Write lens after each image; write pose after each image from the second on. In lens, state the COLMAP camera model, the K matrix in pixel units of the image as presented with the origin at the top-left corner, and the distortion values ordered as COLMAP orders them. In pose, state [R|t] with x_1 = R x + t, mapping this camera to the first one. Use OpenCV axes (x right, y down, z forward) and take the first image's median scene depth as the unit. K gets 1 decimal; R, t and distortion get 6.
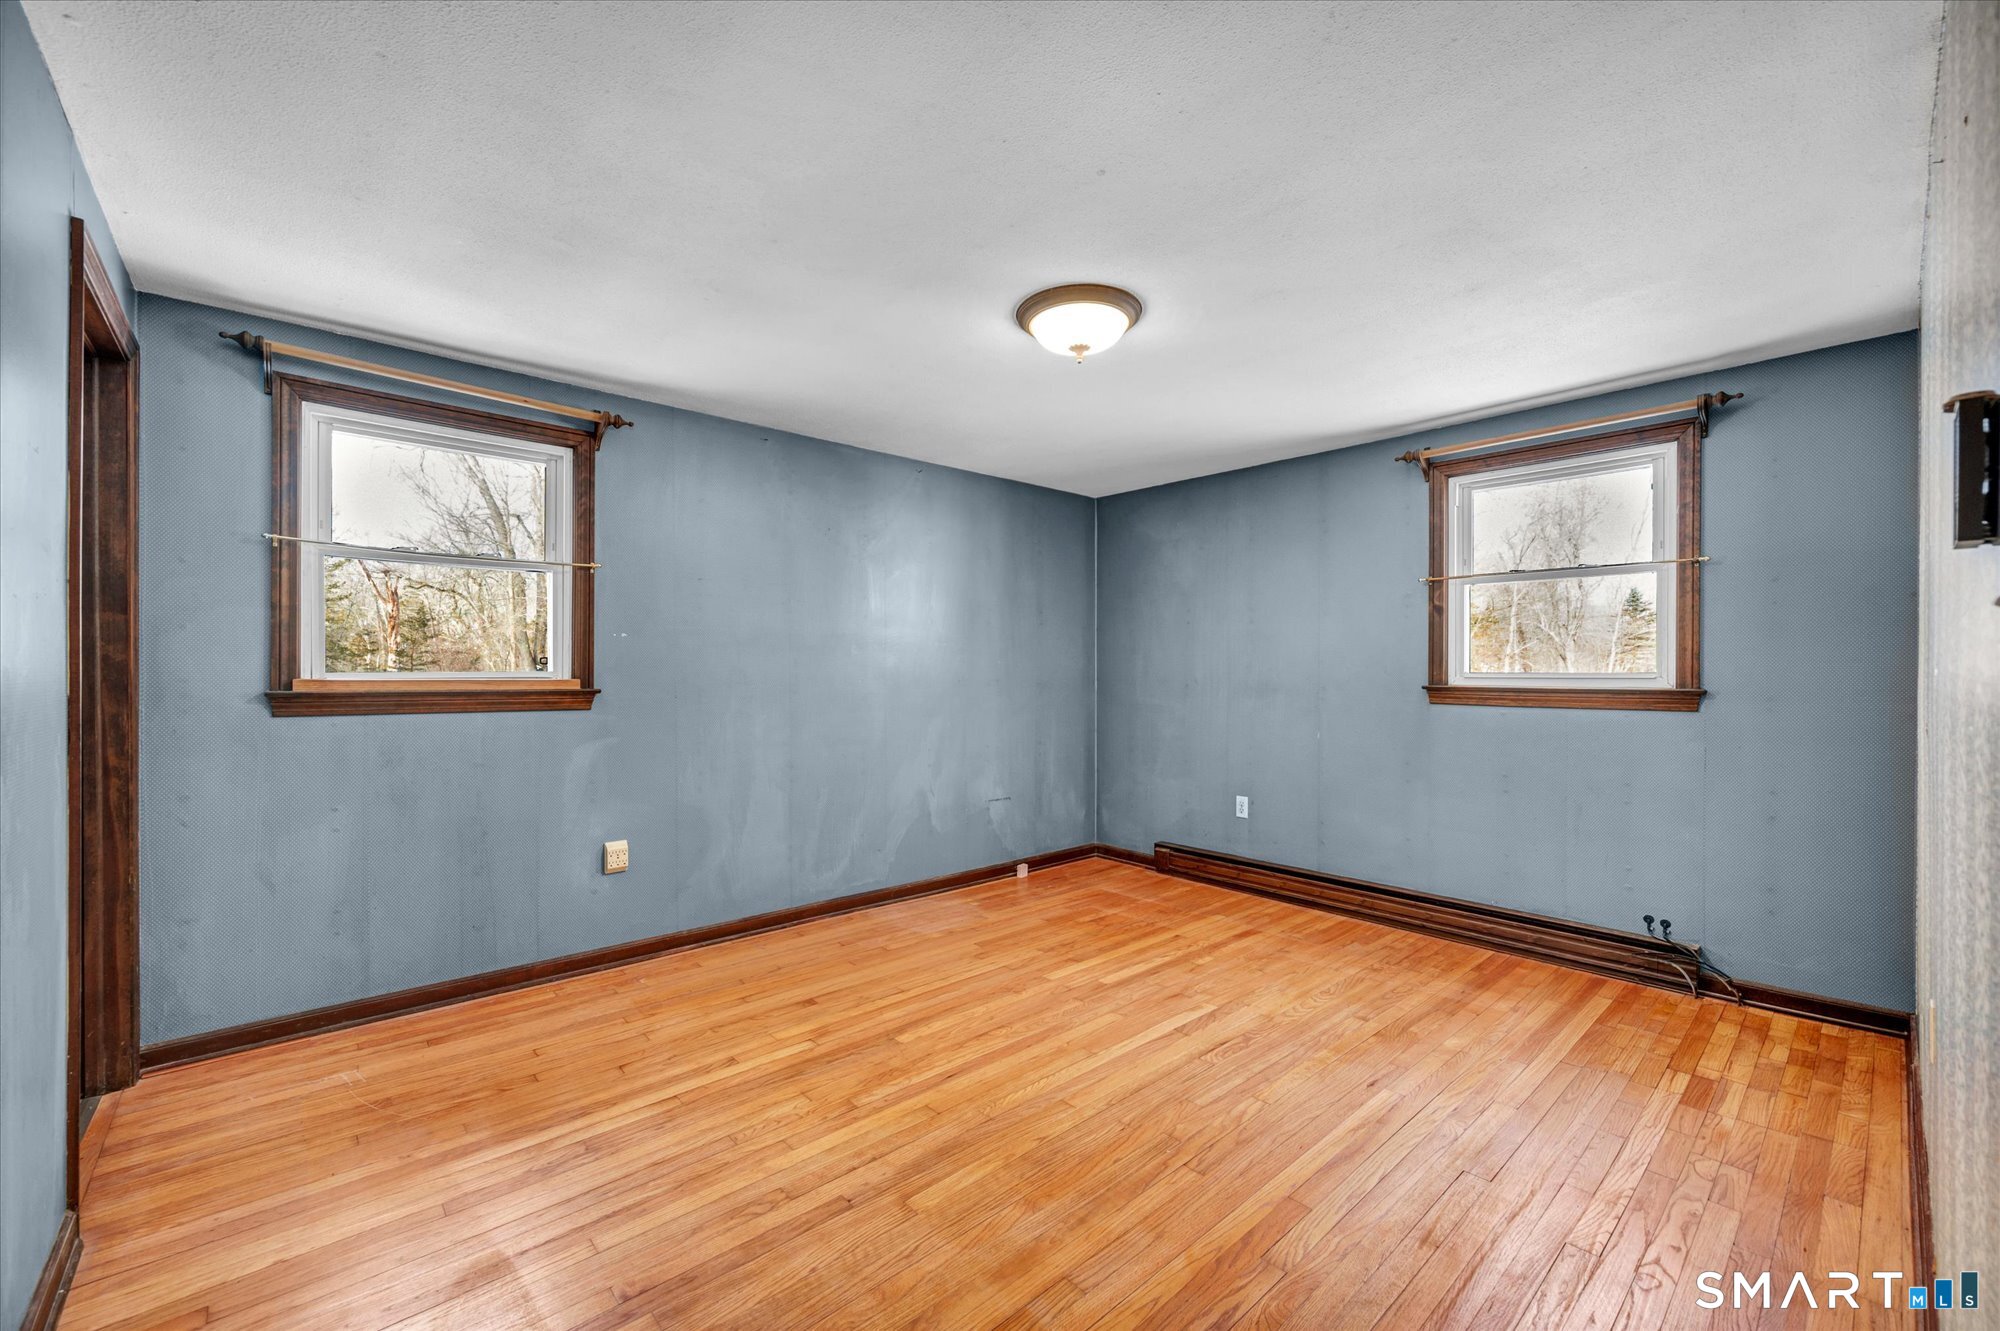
lens RADIAL K [[824.7, 0, 995.4], [0, 824.7, 653.5], [0, 0, 1]] dist [-0.002035, -0.000282]
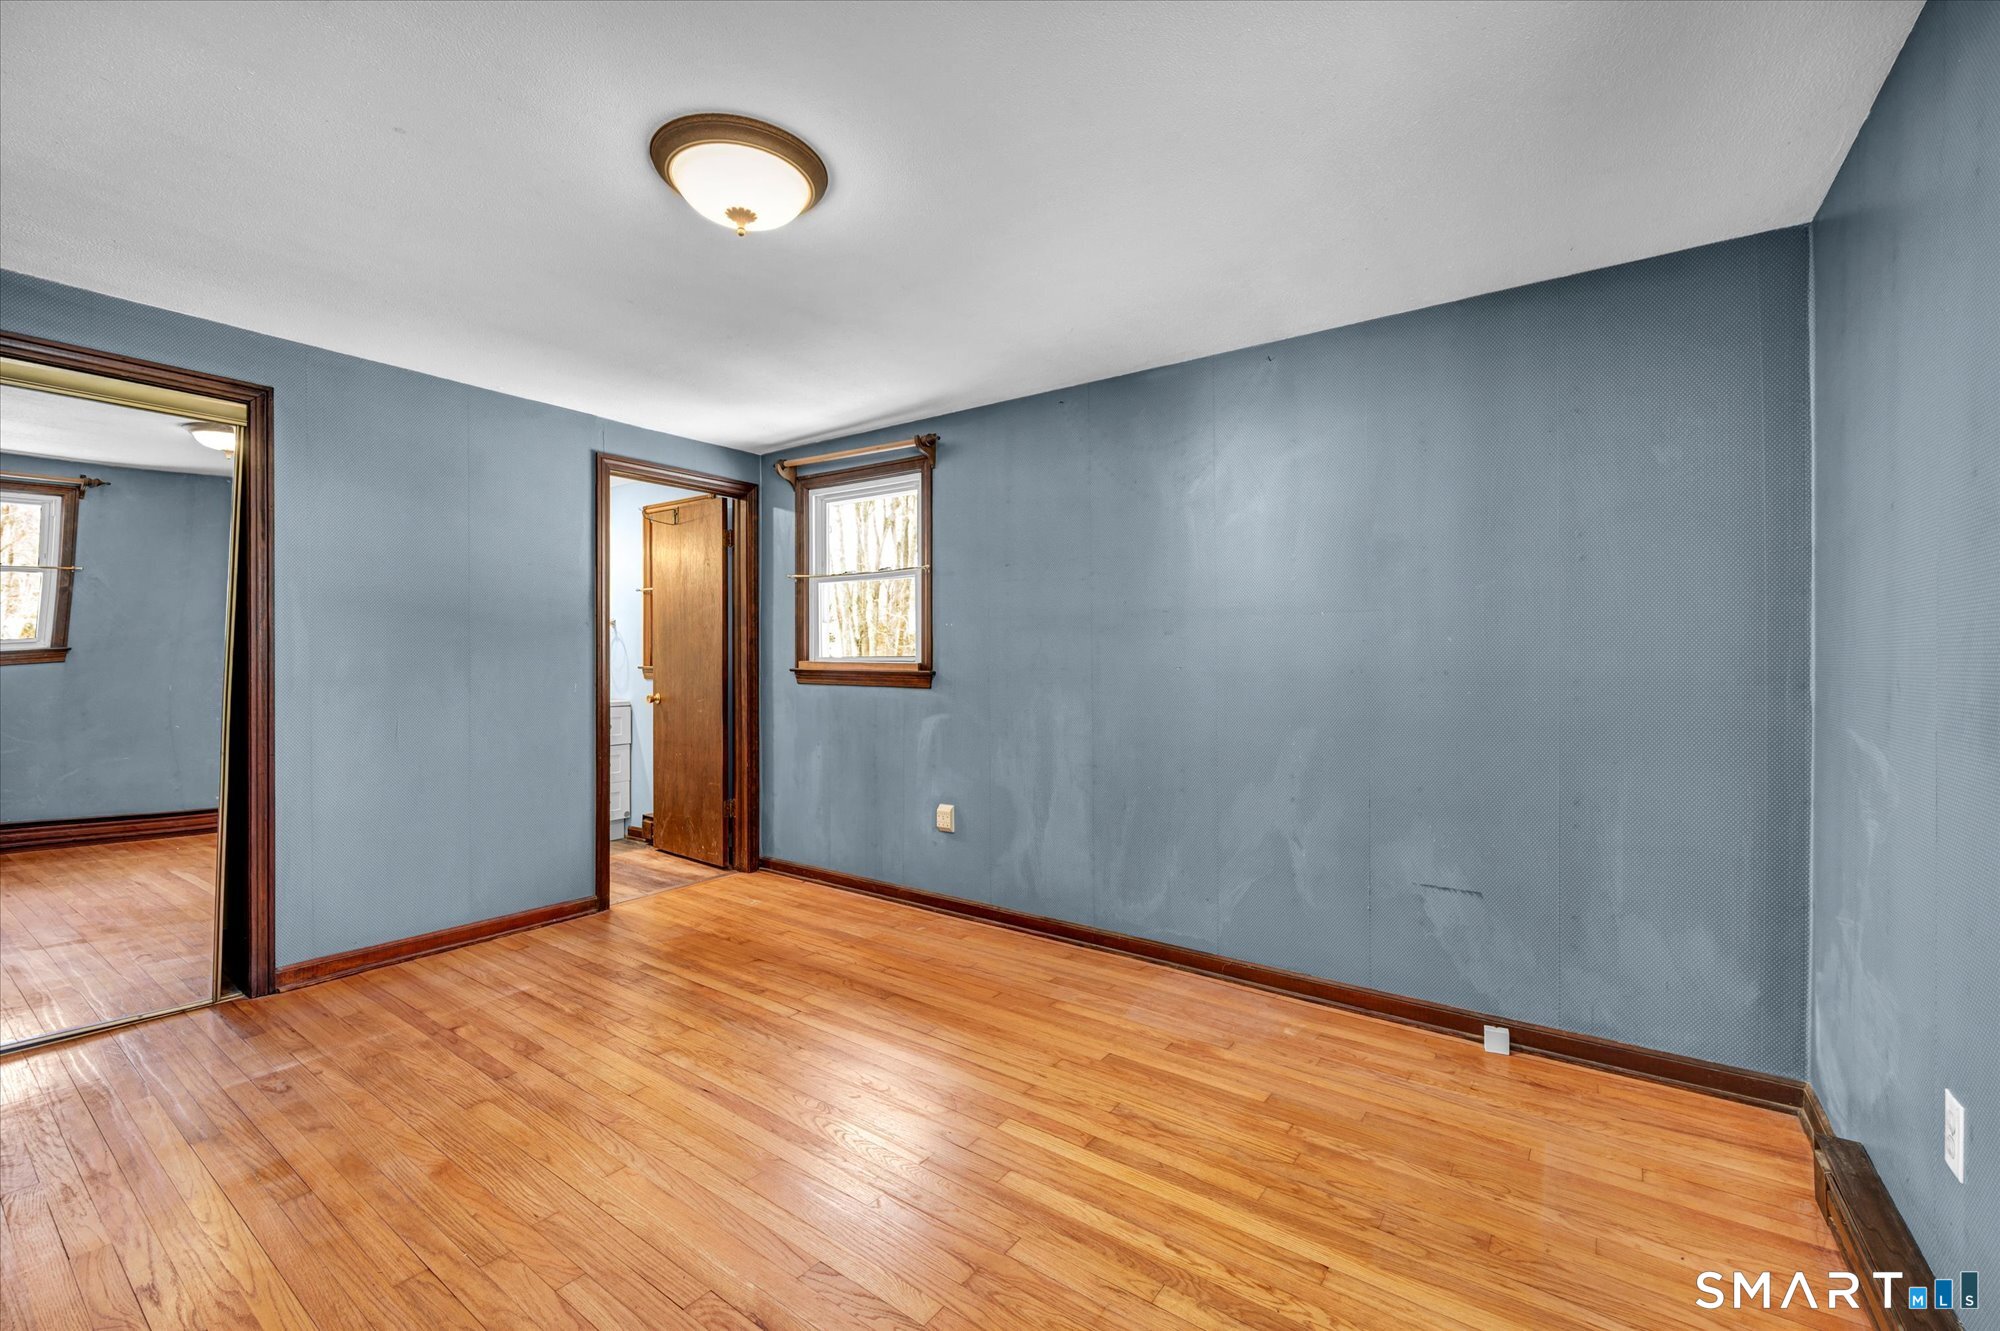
lens RADIAL K [[824.7, 0, 995.4], [0, 824.7, 653.5], [0, 0, 1]] dist [-0.002035, -0.000282]
pose [[0.206452, -0.007815, -0.978426, 0.654022], [0.017710, 0.999834, -0.004249, 0.022854], [0.978296, -0.016450, 0.206556, 0.806245]]
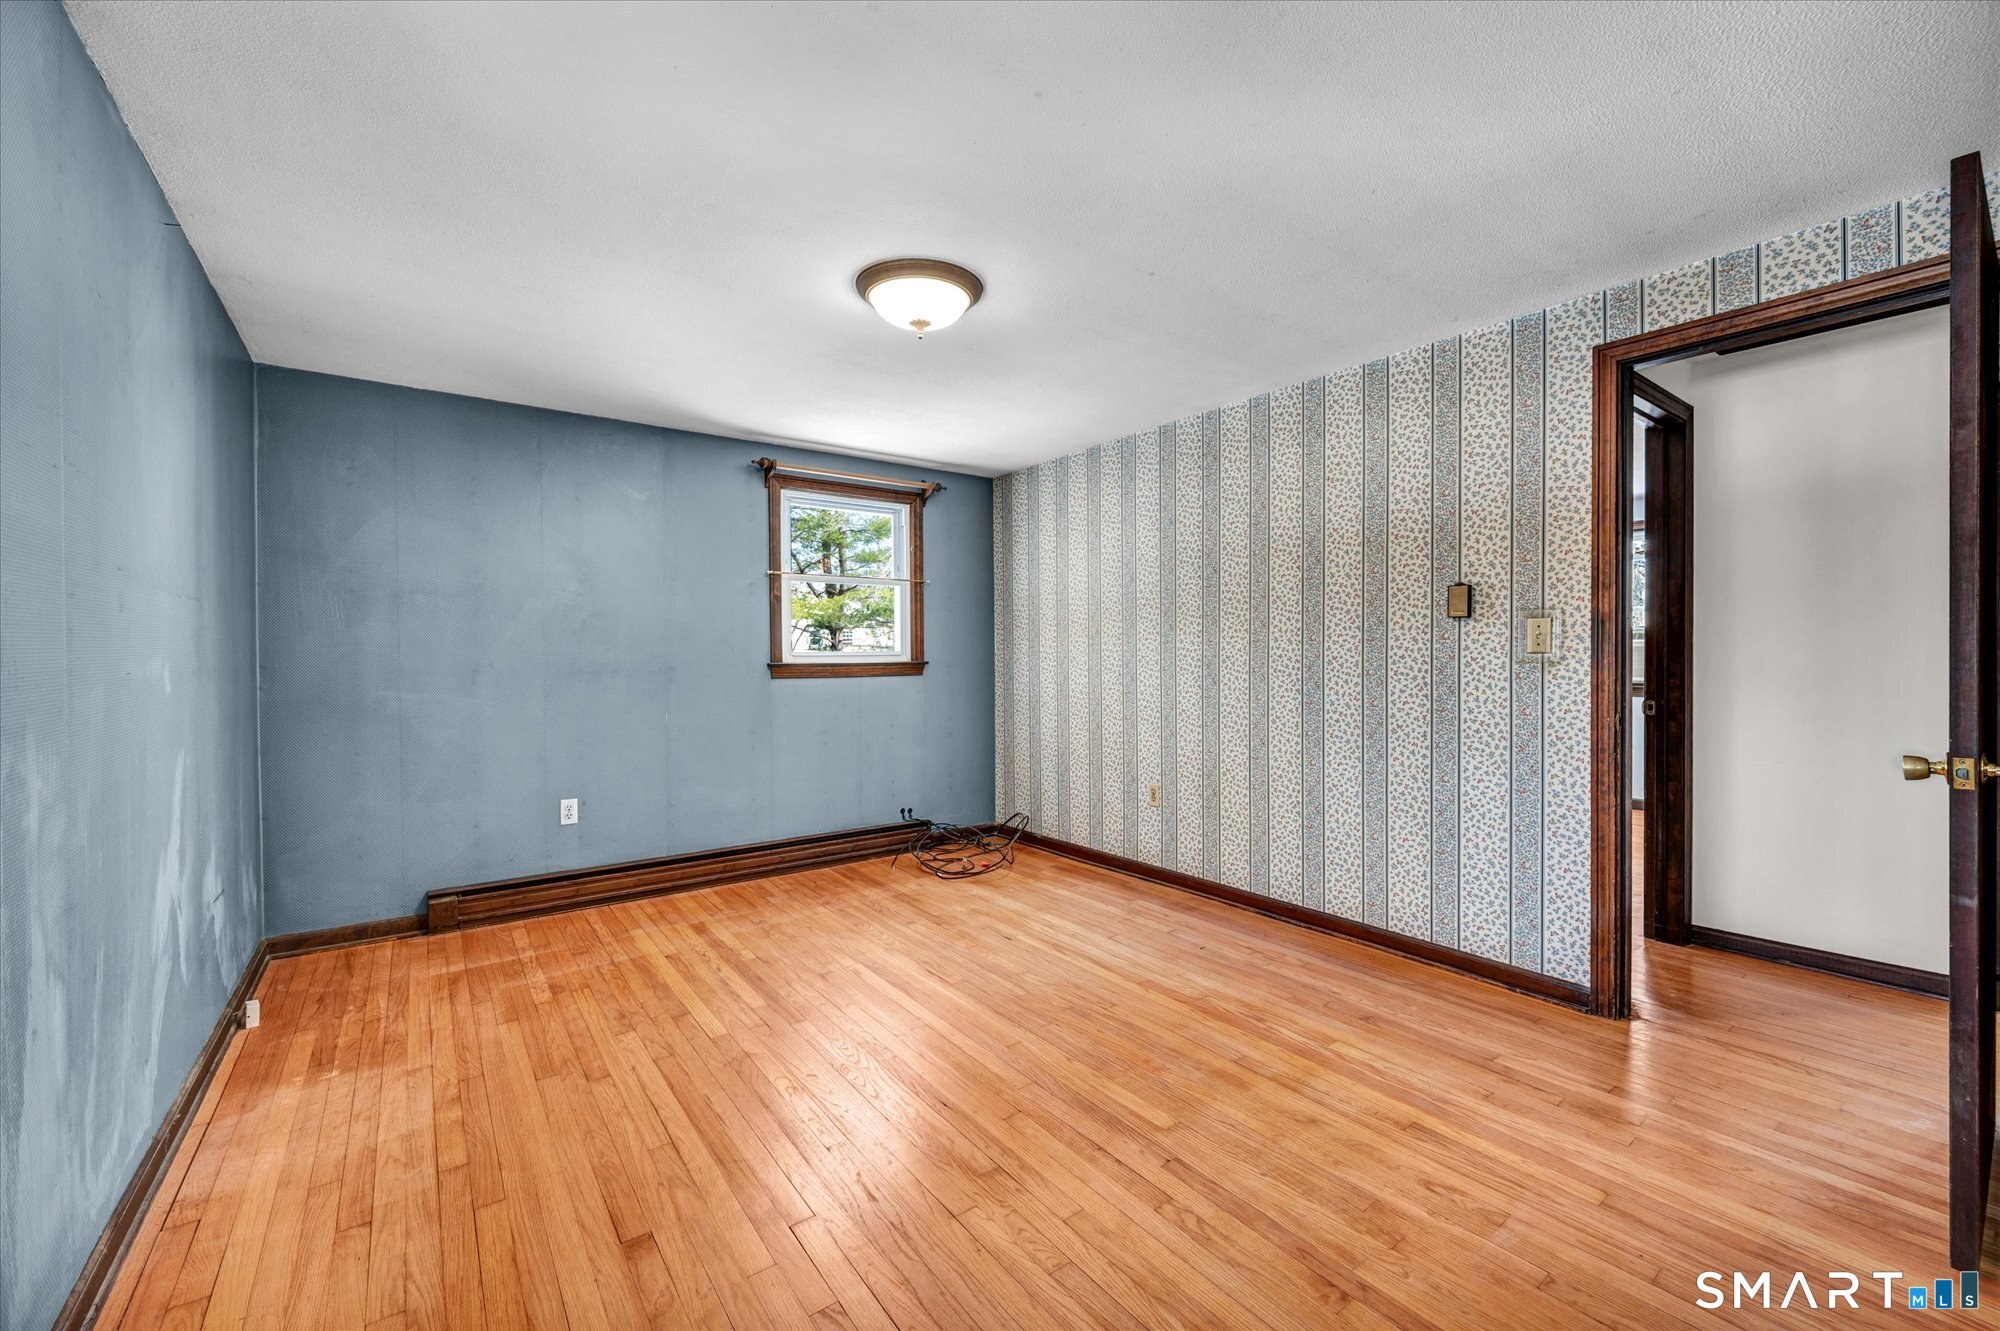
lens RADIAL K [[814.2, 0, 1037.7], [0, 814.2, 659.0], [0, 0, 1]] dist [-0.000363, -0.000075]
pose [[0.059983, -0.012281, 0.998124, -0.654339], [-0.014949, 0.999801, 0.013200, 0.012917], [-0.998087, -0.015712, 0.059787, 0.607311]]
